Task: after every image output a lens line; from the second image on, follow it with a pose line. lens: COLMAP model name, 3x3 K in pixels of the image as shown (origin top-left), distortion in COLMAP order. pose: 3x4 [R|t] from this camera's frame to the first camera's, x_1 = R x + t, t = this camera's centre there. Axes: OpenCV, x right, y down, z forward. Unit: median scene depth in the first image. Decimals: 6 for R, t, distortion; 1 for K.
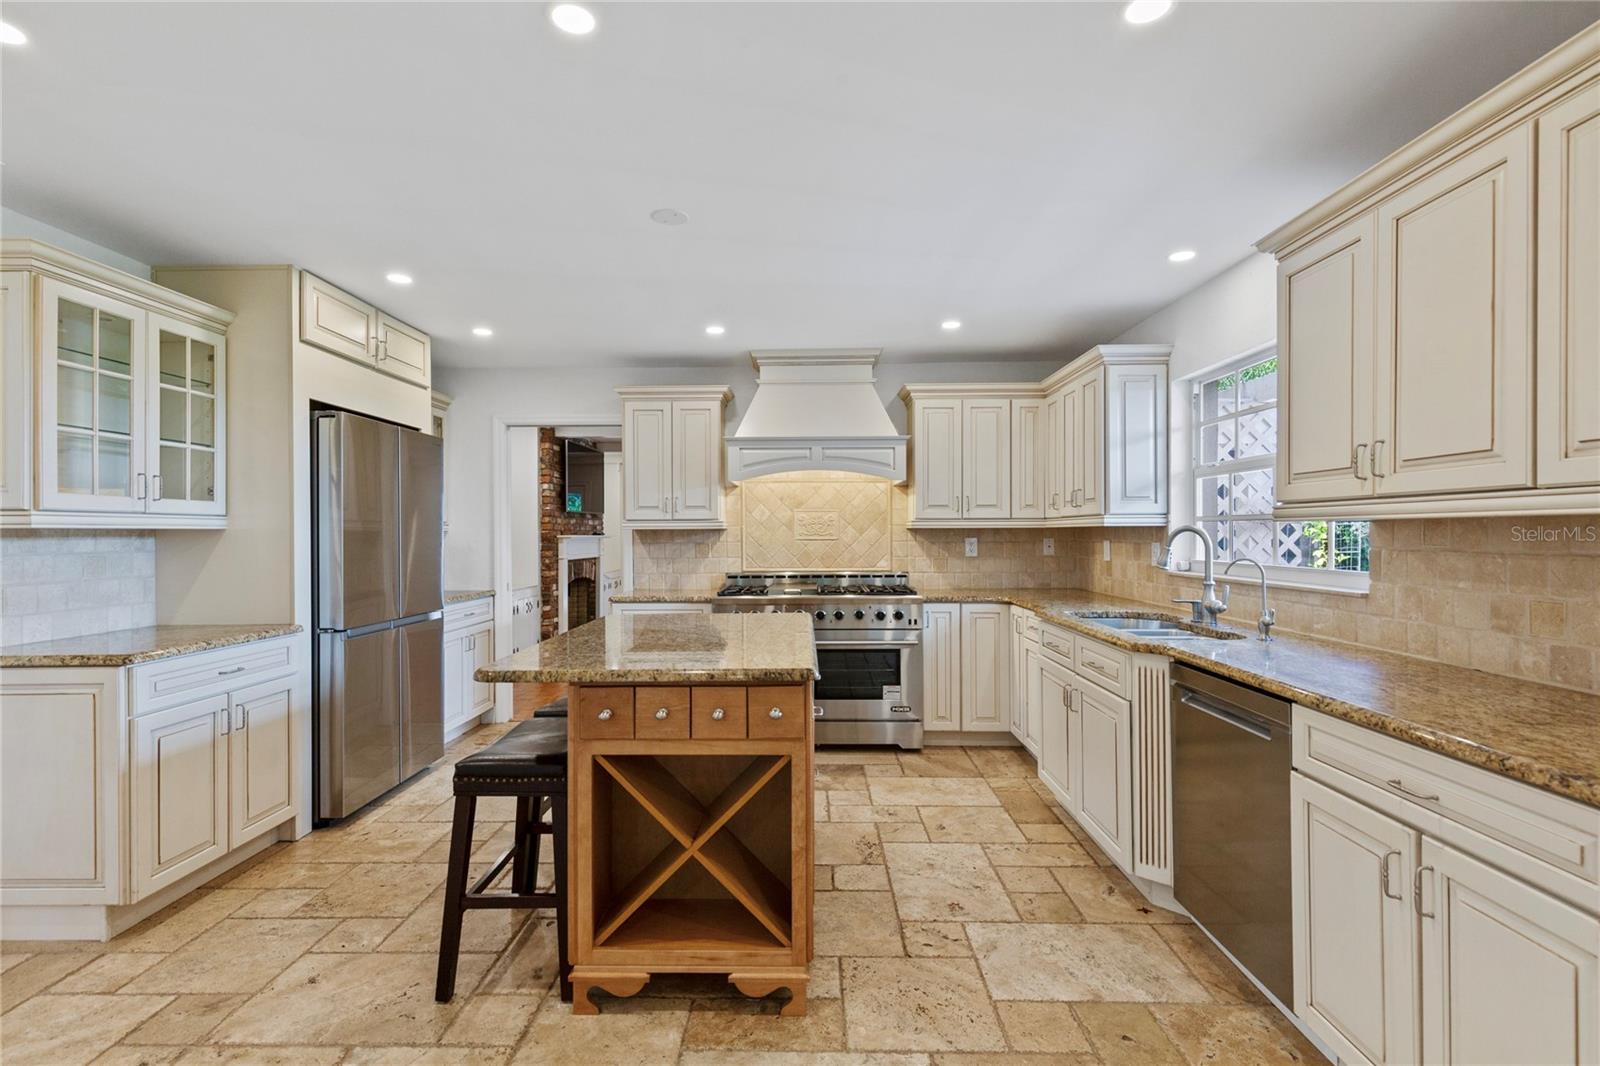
lens RADIAL K [[737.3, 0, 805.6], [0, 737.3, 535.8], [0, 0, 1]] dist [0.009869, -0.001474]
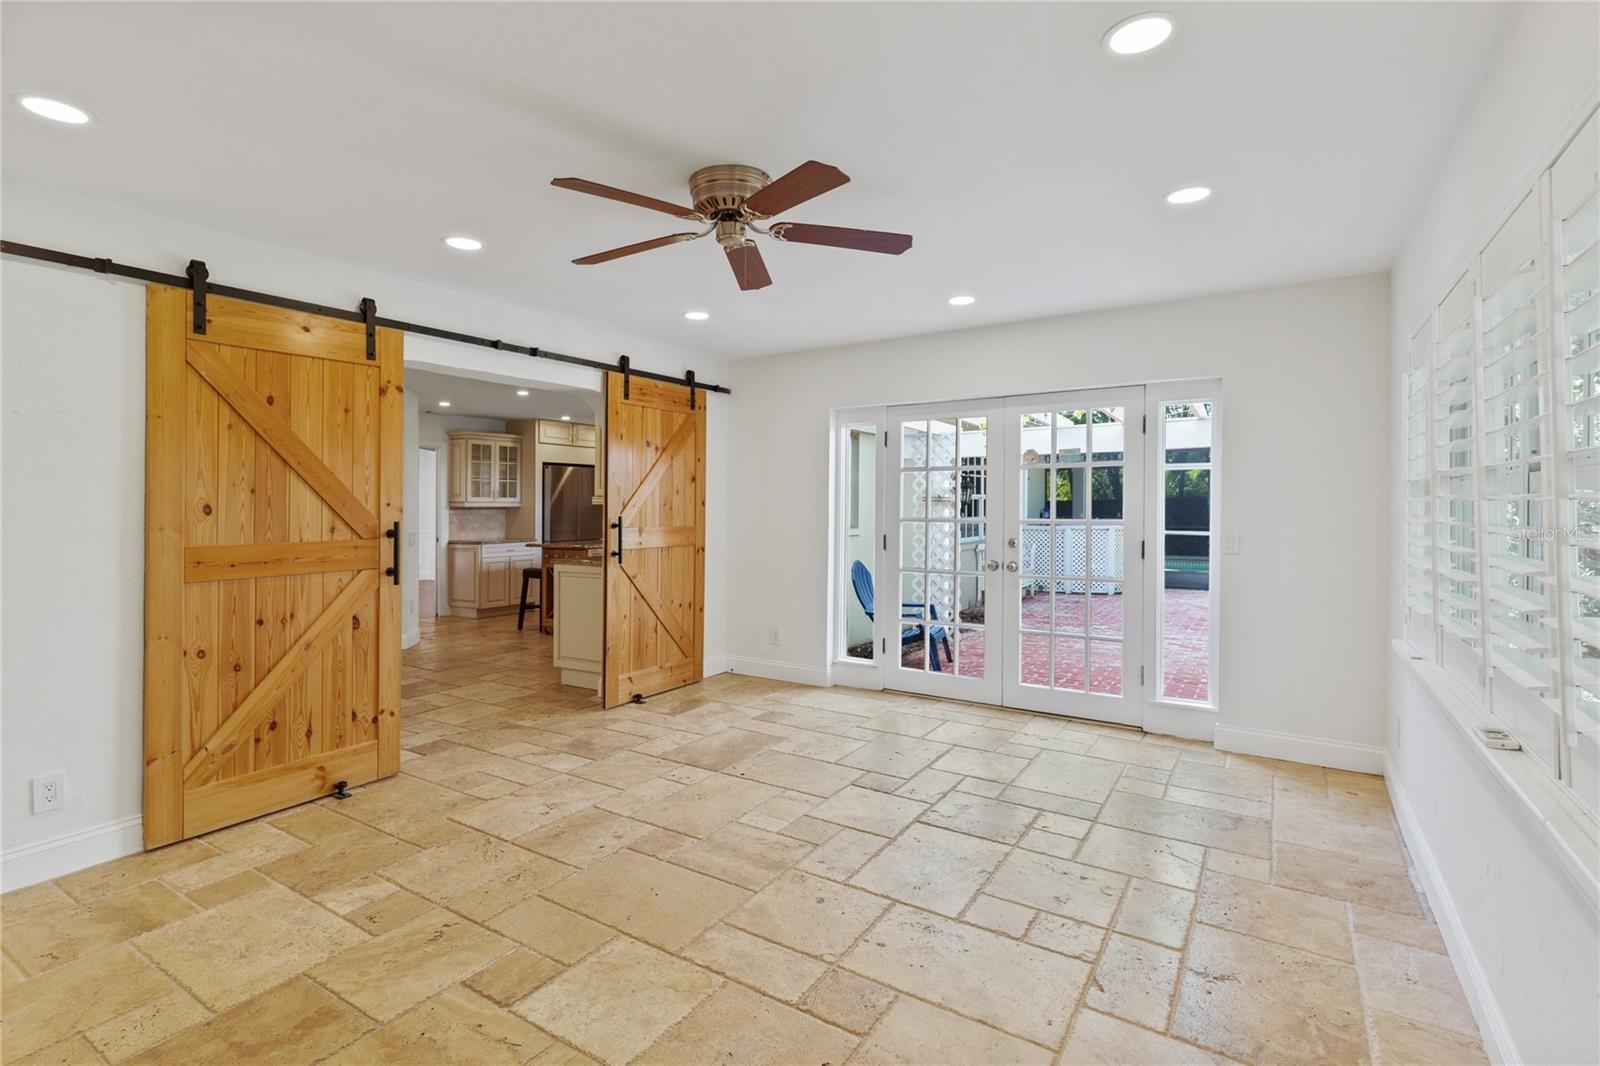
lens RADIAL K [[737.3, 0, 752.3], [0, 737.3, 500.9], [0, 0, 1]] dist [0.009869, -0.001474]
pose [[0.838313, -0.007156, -0.545143, 1.933088], [0.000866, 0.999930, -0.011795, 0.004303], [0.545189, 0.009416, 0.838260, -1.179441]]
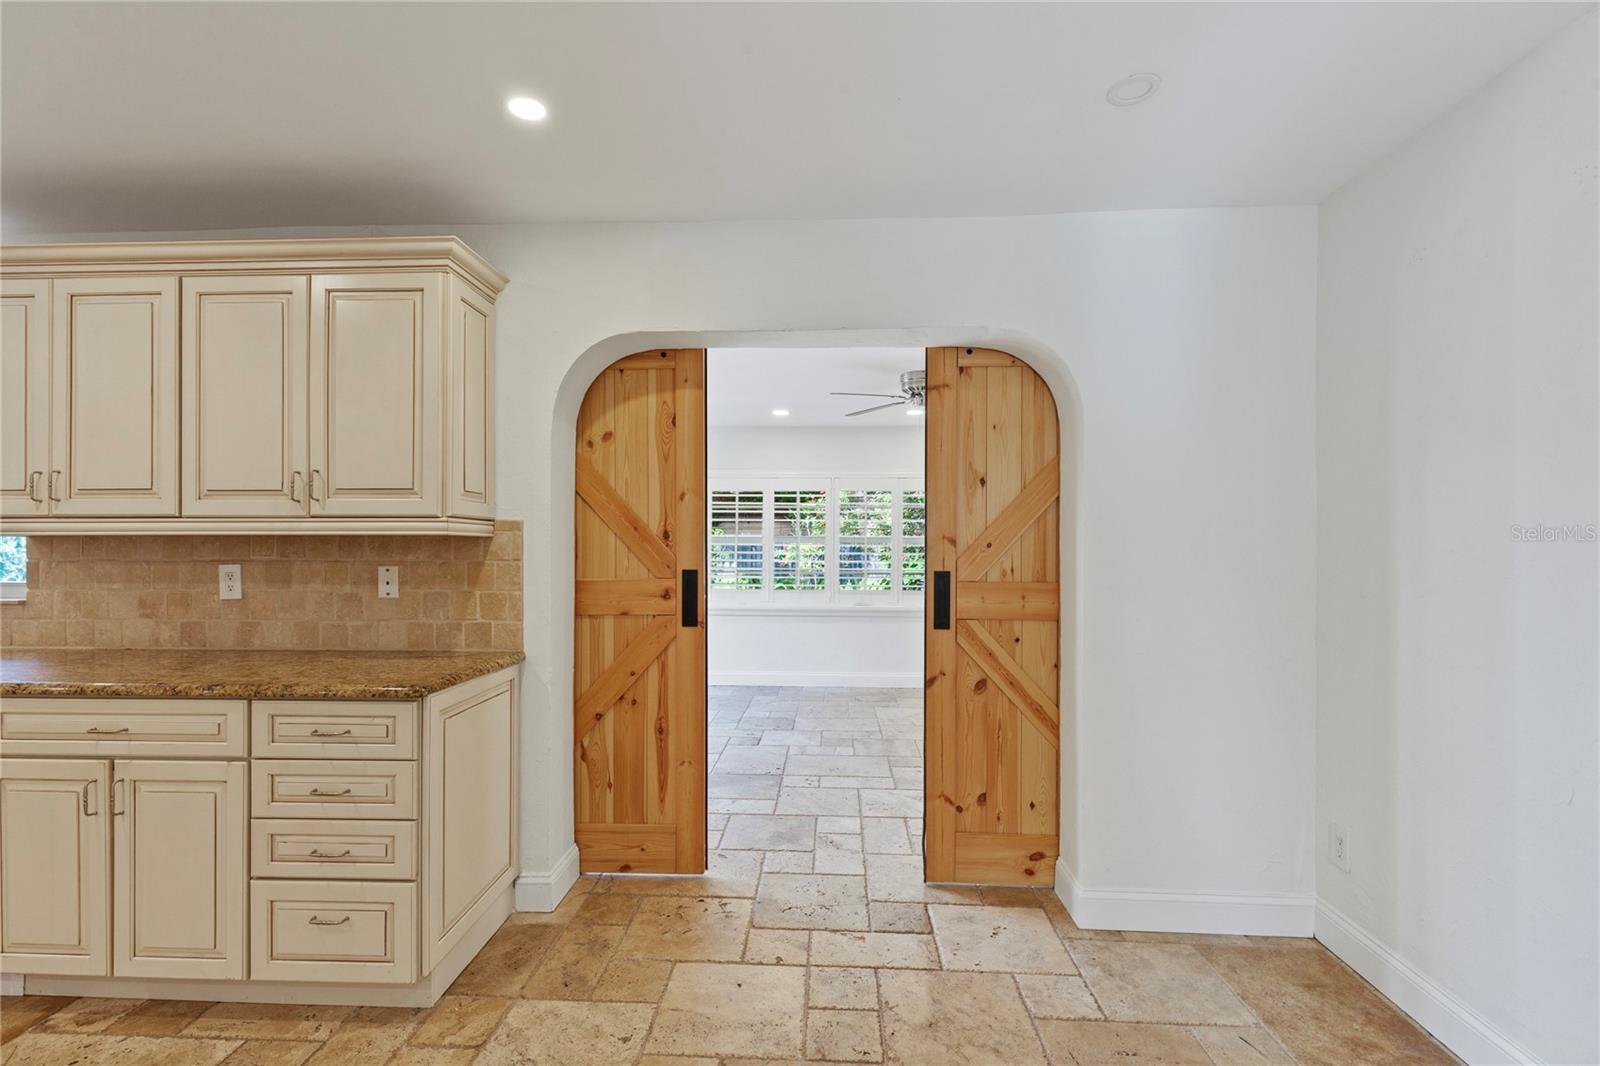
lens RADIAL K [[737.3, 0, 785.6], [0, 737.3, 542.2], [0, 0, 1]] dist [0.009869, -0.001474]
pose [[0.049449, 0.006566, 0.998755, -0.276201], [0.004224, 0.999968, -0.006783, 0.001918], [-0.998768, 0.004554, 0.049420, -0.183463]]
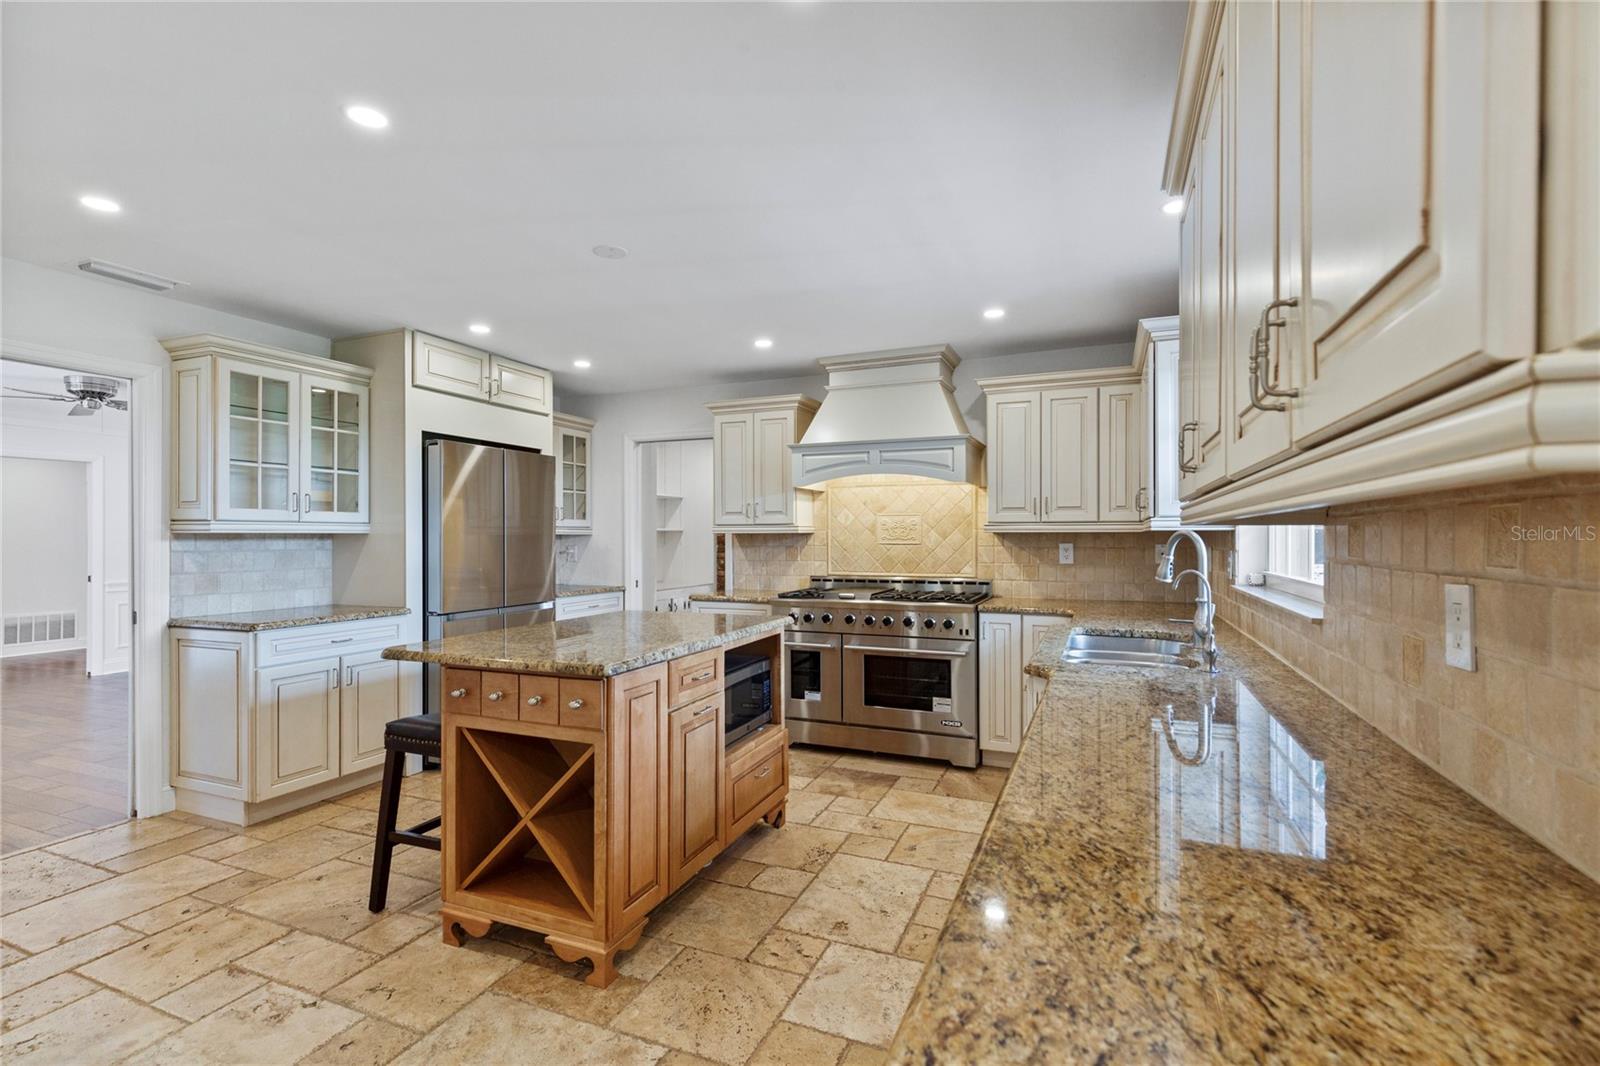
lens RADIAL K [[737.3, 0, 806.2], [0, 737.3, 536.2], [0, 0, 1]] dist [0.009869, -0.001474]
pose [[0.928045, 0.002326, -0.372461, 0.496337], [-0.003709, 0.999989, -0.002996, -0.003310], [0.372449, 0.004162, 0.928043, 0.082343]]
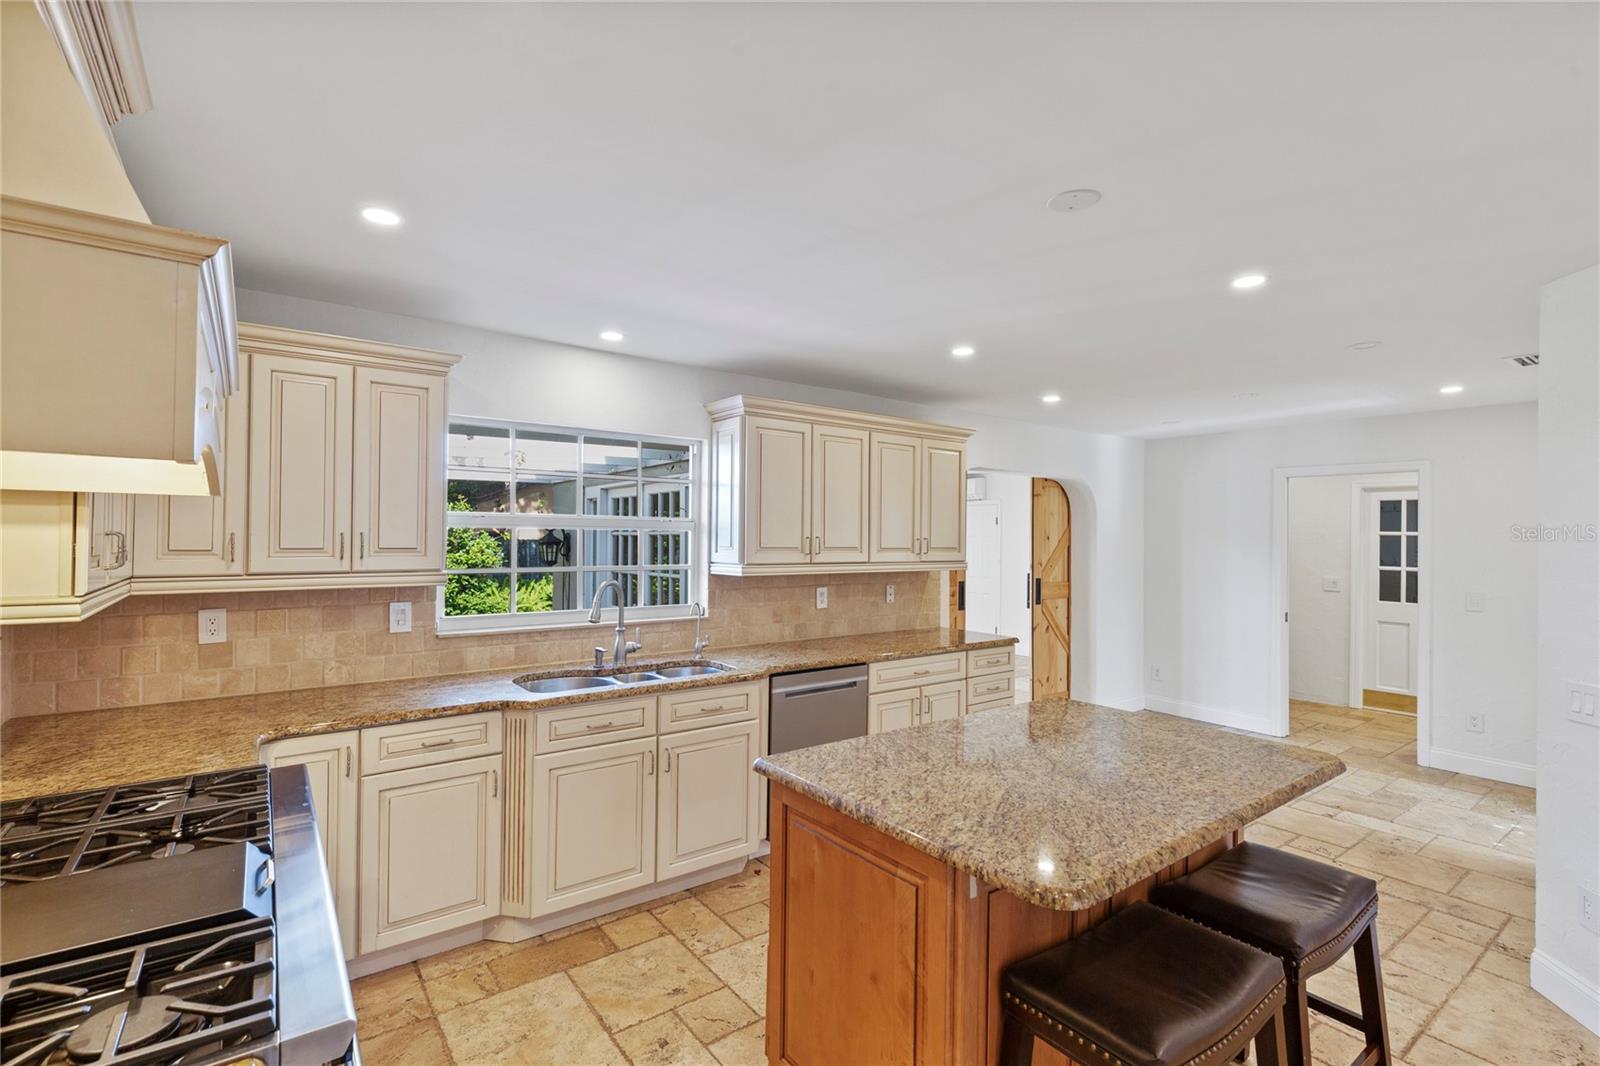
lens RADIAL K [[737.3, 0, 783.2], [0, 737.3, 535.3], [0, 0, 1]] dist [0.009869, -0.001474]
pose [[-0.593442, -0.002709, 0.804872, -0.601724], [-0.004087, 0.999992, 0.000352, -0.095128], [-0.804867, -0.003081, -0.593448, 1.653320]]
